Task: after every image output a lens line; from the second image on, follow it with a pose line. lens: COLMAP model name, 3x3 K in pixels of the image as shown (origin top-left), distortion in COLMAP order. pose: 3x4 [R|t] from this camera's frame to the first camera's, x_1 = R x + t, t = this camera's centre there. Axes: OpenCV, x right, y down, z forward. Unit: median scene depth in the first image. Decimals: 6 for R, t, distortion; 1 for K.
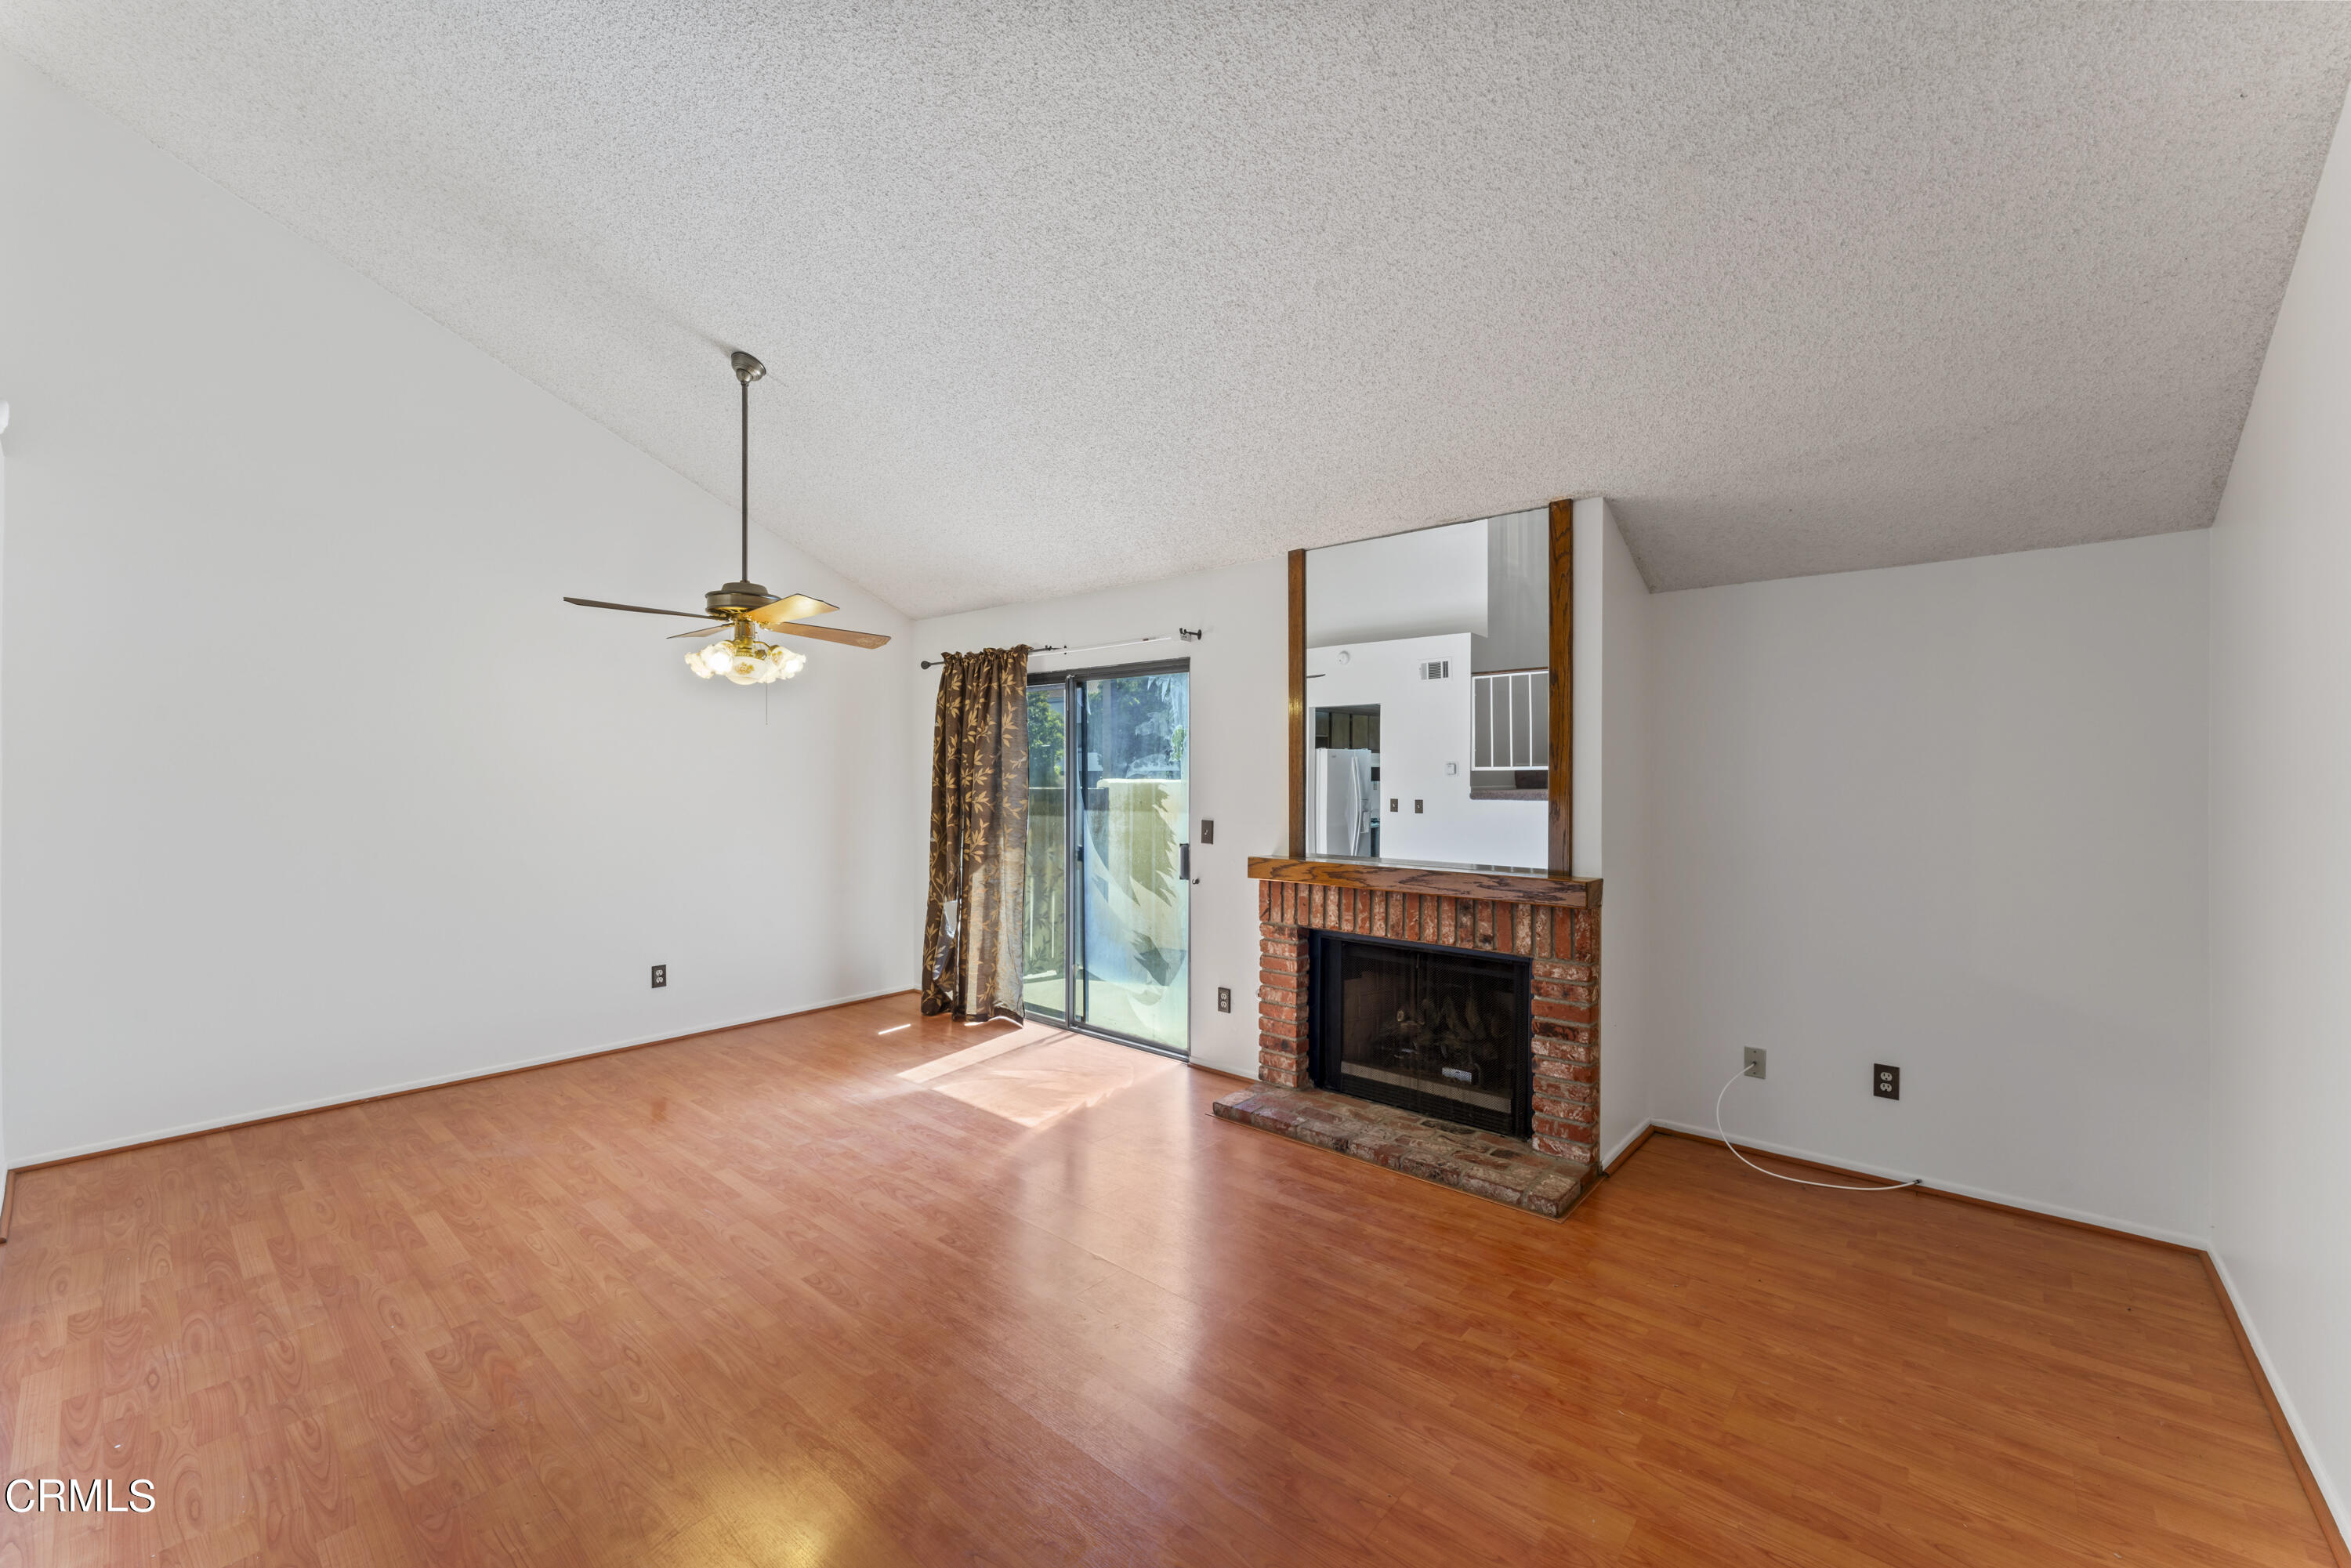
lens RADIAL K [[952.1, 0, 1175.5], [0, 952.1, 784.0], [0, 0, 1]] dist [-0.000663, 0.000149]
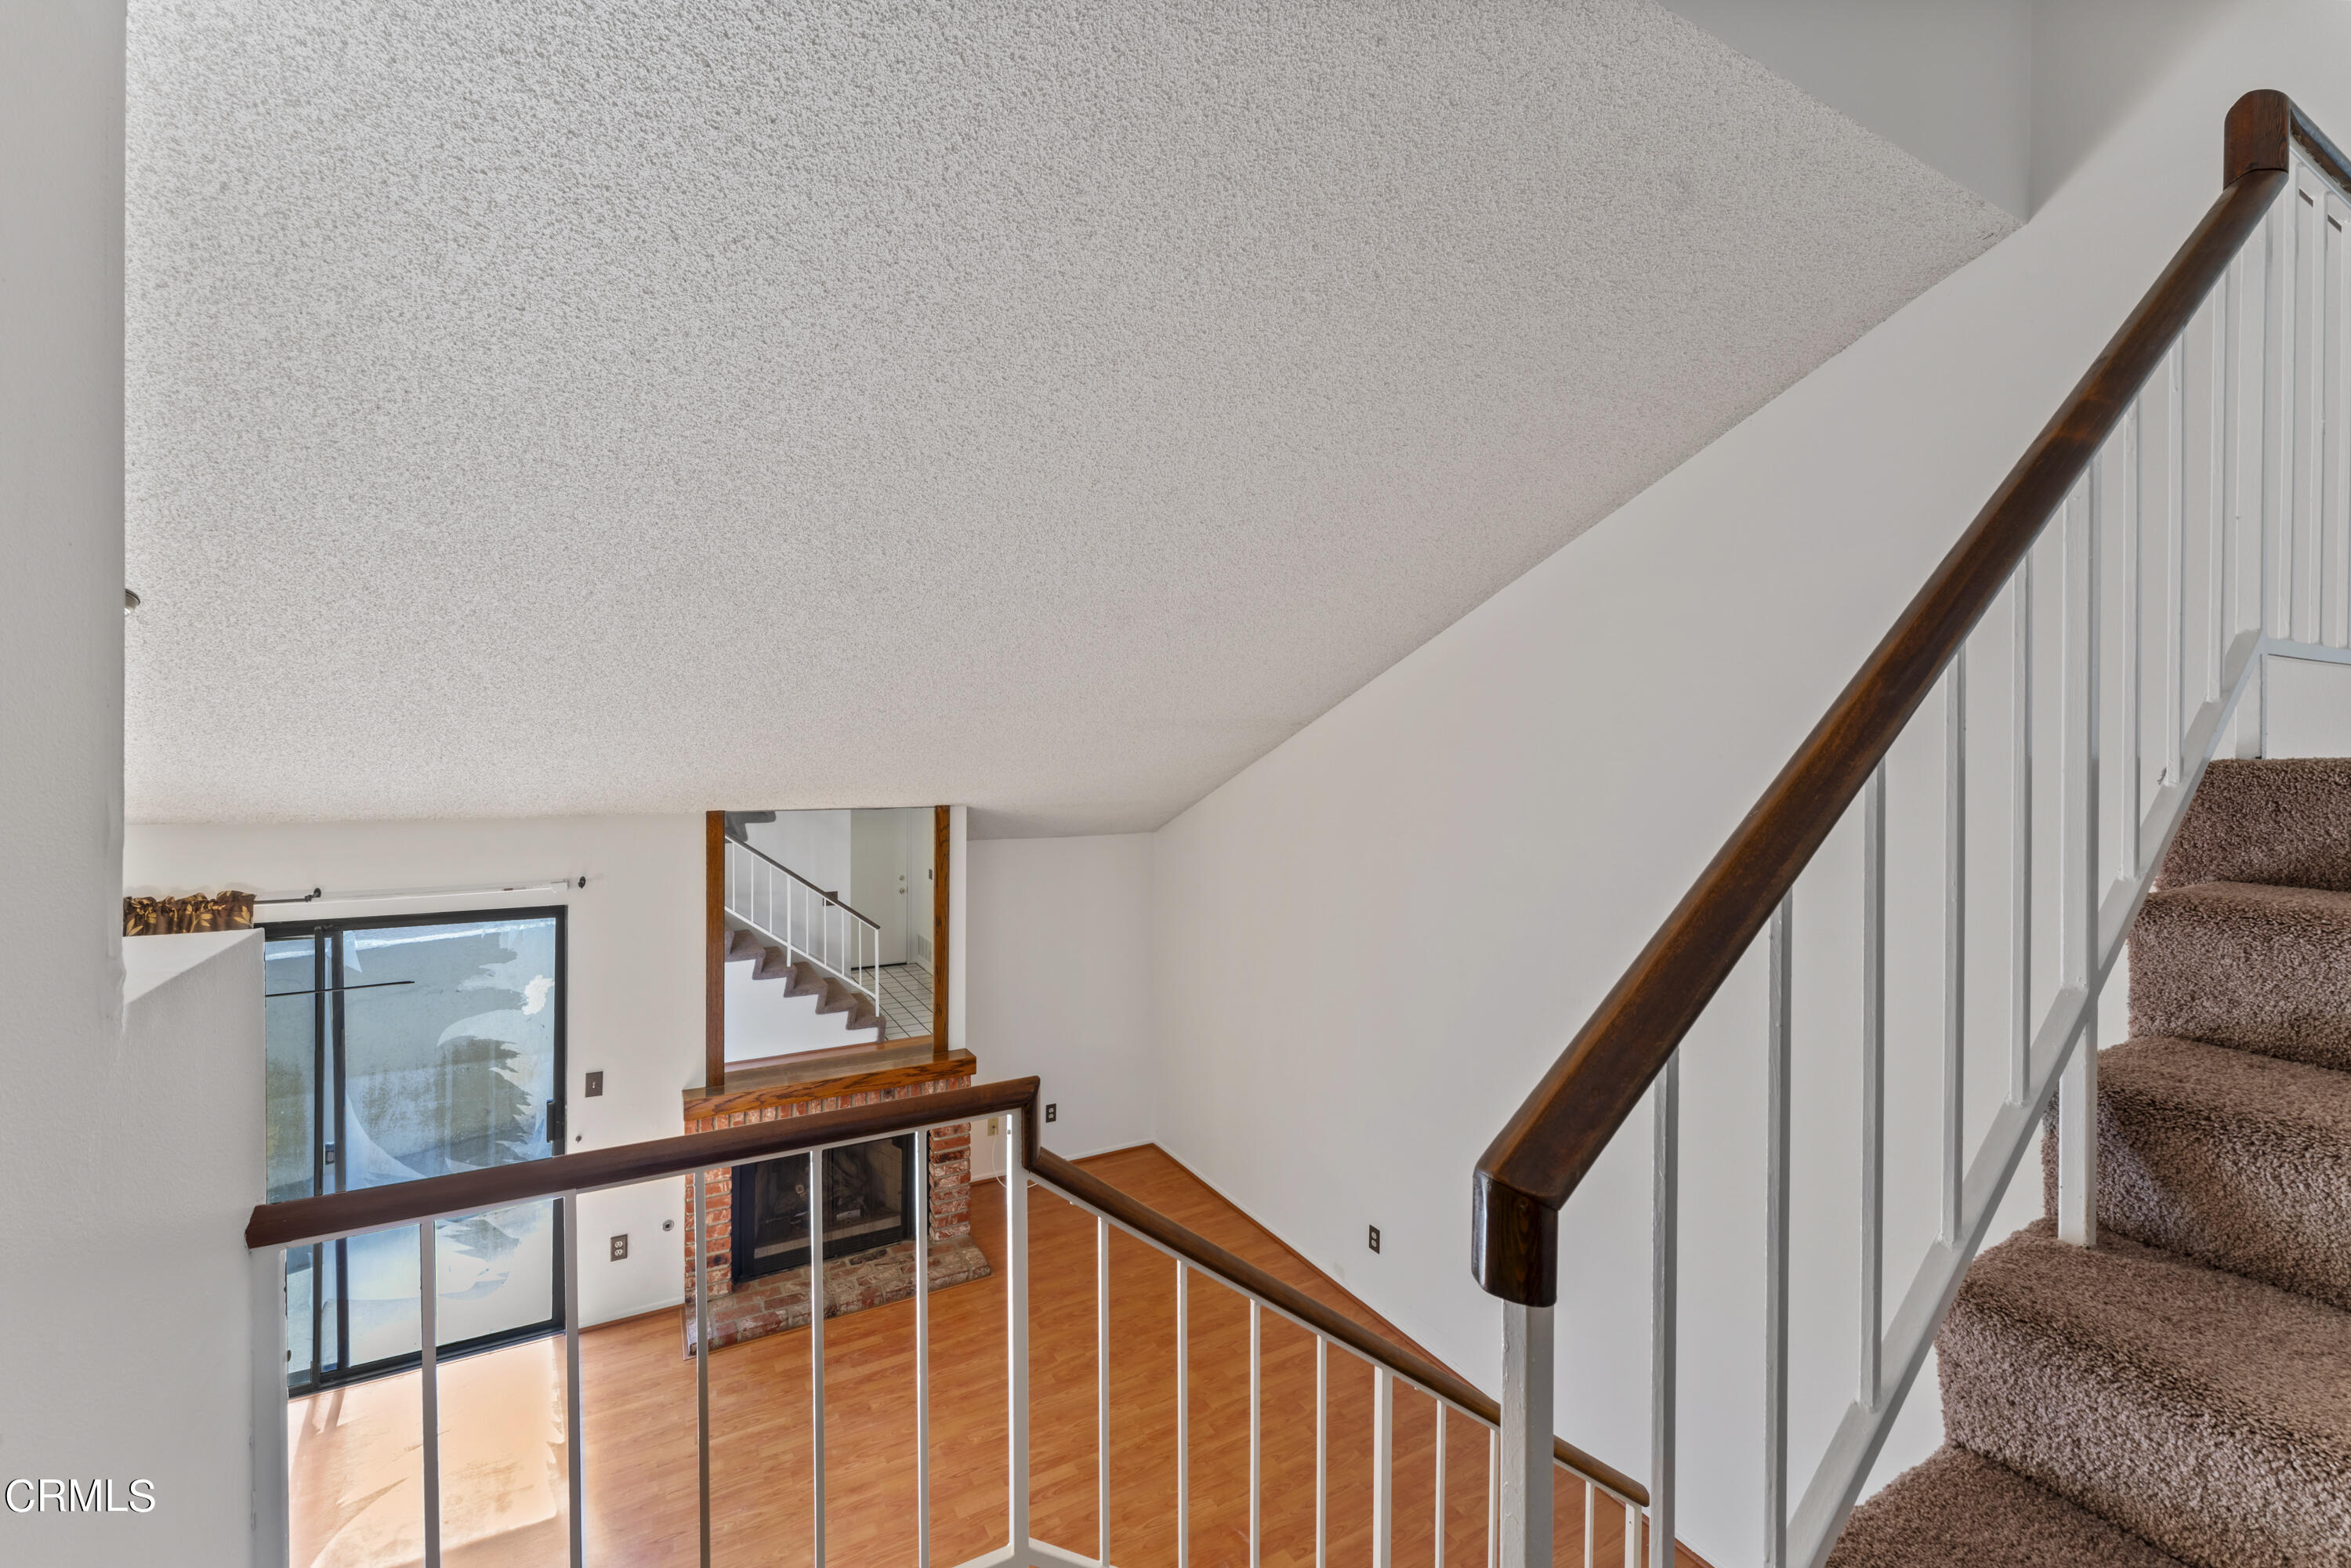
lens RADIAL K [[980.3, 0, 1181.0], [0, 980.3, 748.9], [0, 0, 1]] dist [0.000437, 0.000106]
pose [[0.319804, -0.003408, 0.947478, -0.904672], [-0.009038, 0.999937, 0.006648, -0.380105], [-0.947441, -0.010689, 0.319753, 0.148202]]
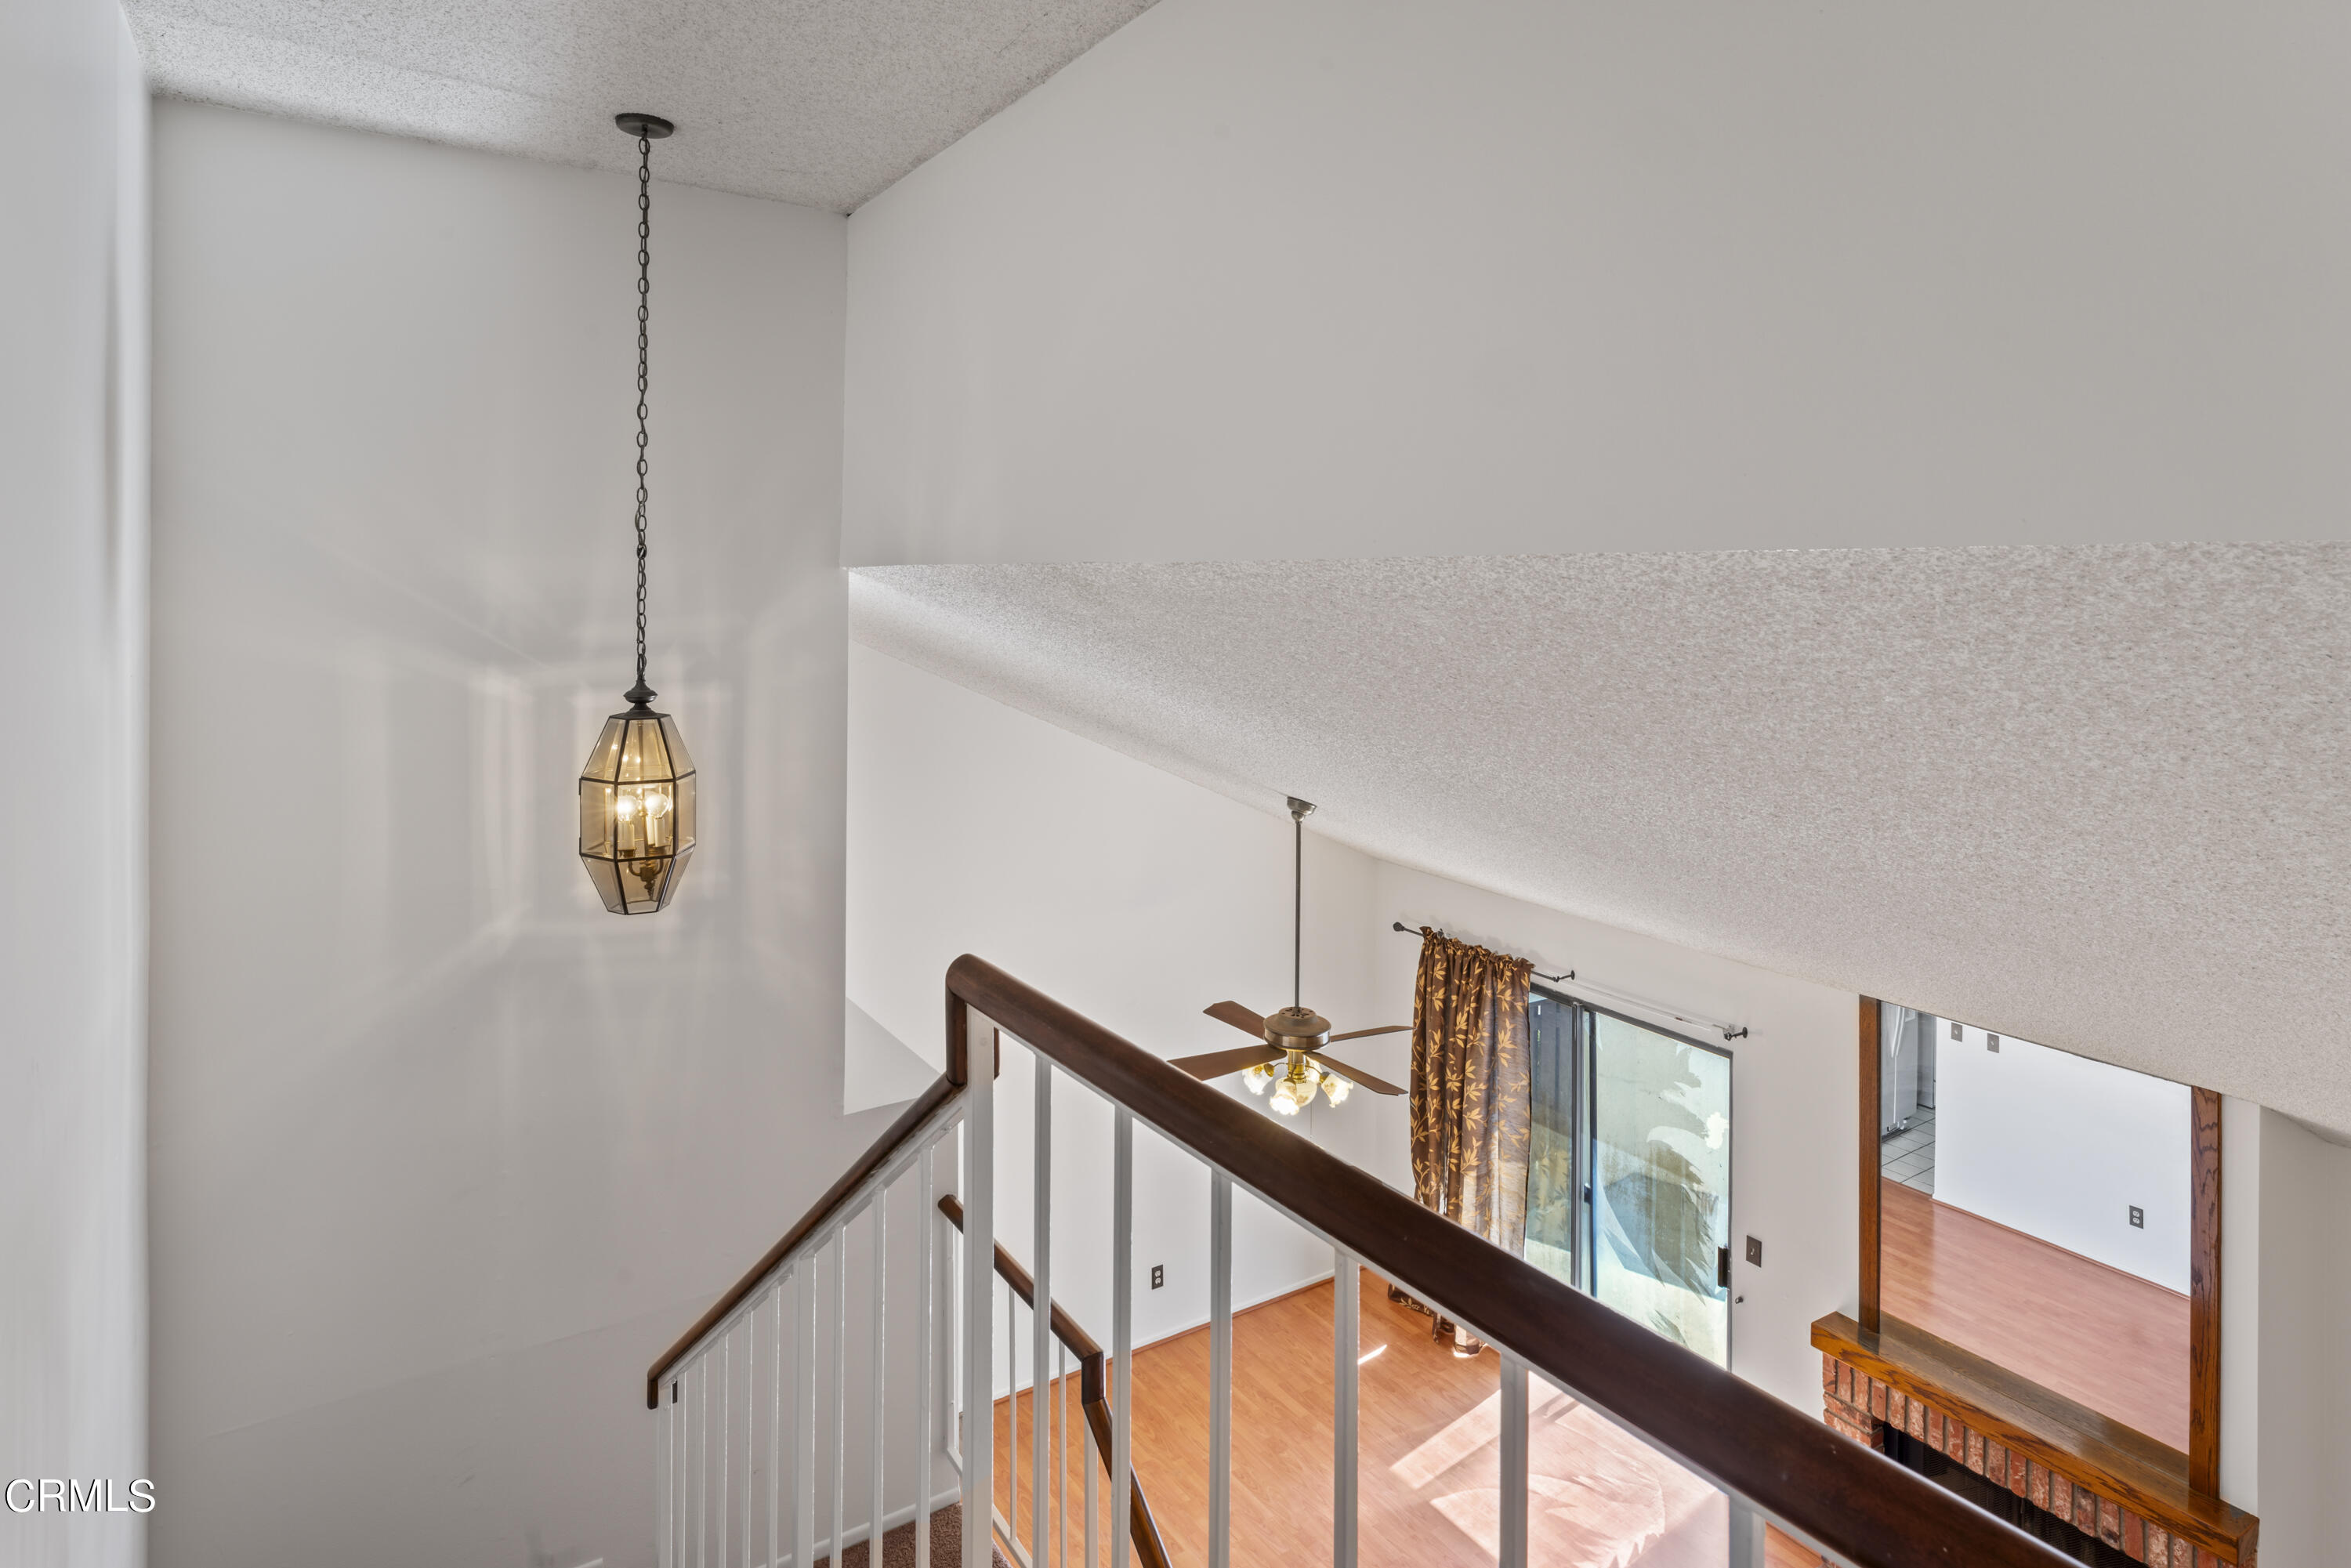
lens RADIAL K [[1353.8, 0, 1132.0], [0, 1353.8, 535.7], [0, 0, 1]] dist [-0.003878, 0.000880]
pose [[0.956644, 0.002741, -0.291246, -0.204658], [-0.007320, 0.999866, -0.014635, -0.775454], [0.291167, 0.016133, 0.956536, -0.549000]]
